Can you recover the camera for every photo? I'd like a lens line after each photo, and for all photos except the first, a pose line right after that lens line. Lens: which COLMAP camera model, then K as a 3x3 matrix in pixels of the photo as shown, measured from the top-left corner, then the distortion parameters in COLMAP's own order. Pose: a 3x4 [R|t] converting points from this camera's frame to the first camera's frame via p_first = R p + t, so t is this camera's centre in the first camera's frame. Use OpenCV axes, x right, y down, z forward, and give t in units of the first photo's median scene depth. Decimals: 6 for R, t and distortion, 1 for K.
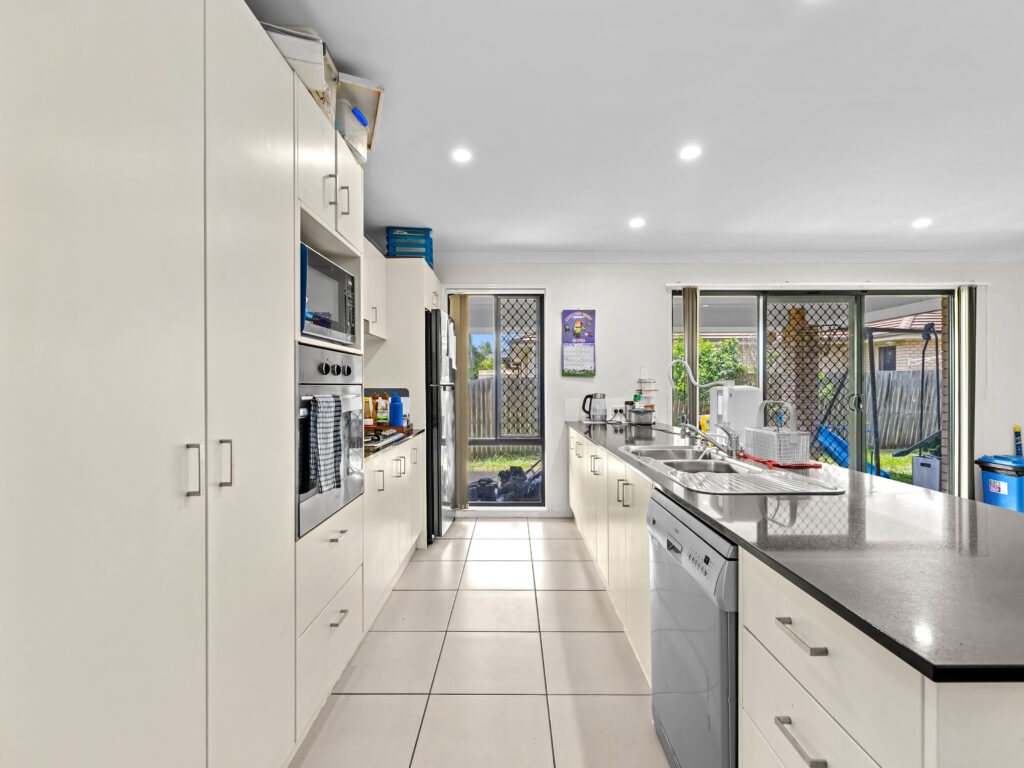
lens RADIAL K [[464.3, 0, 512.0], [0, 464.3, 384.0], [0, 0, 1]] dist [-0.000163, -0.000009]
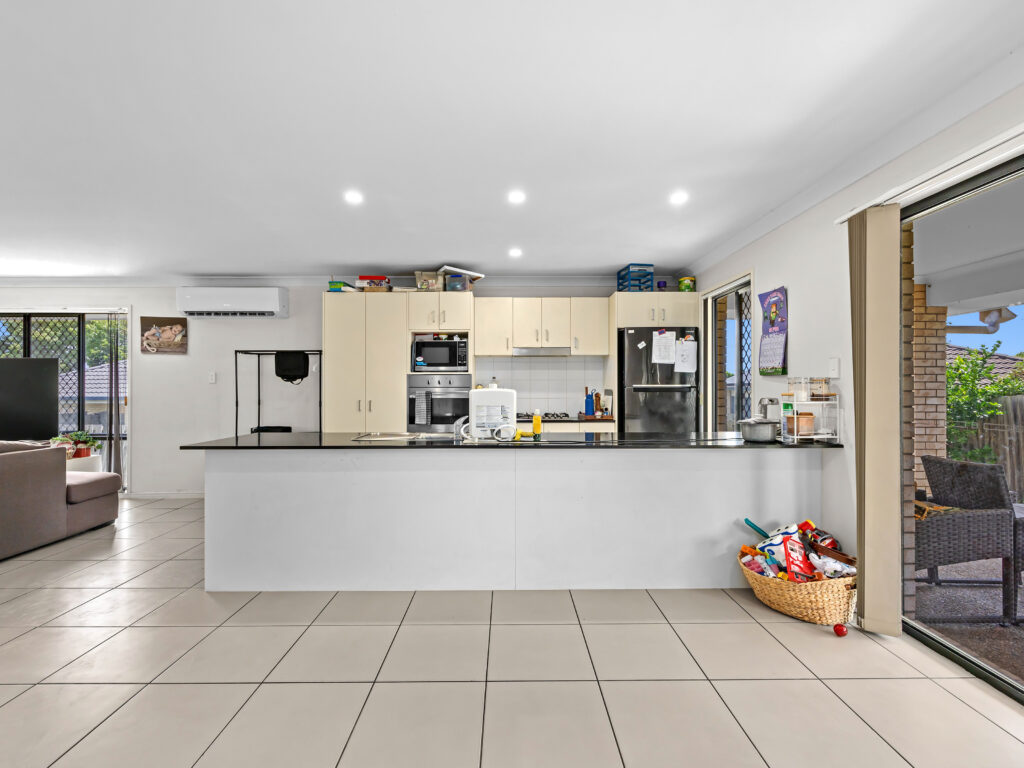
lens RADIAL K [[464.3, 0, 512.0], [0, 464.3, 384.0], [0, 0, 1]] dist [-0.000163, -0.000009]
pose [[0.017977, -0.004817, -0.999827, 0.905667], [0.004531, 0.999979, -0.004736, -0.001587], [0.999828, -0.004445, 0.017999, 0.551982]]
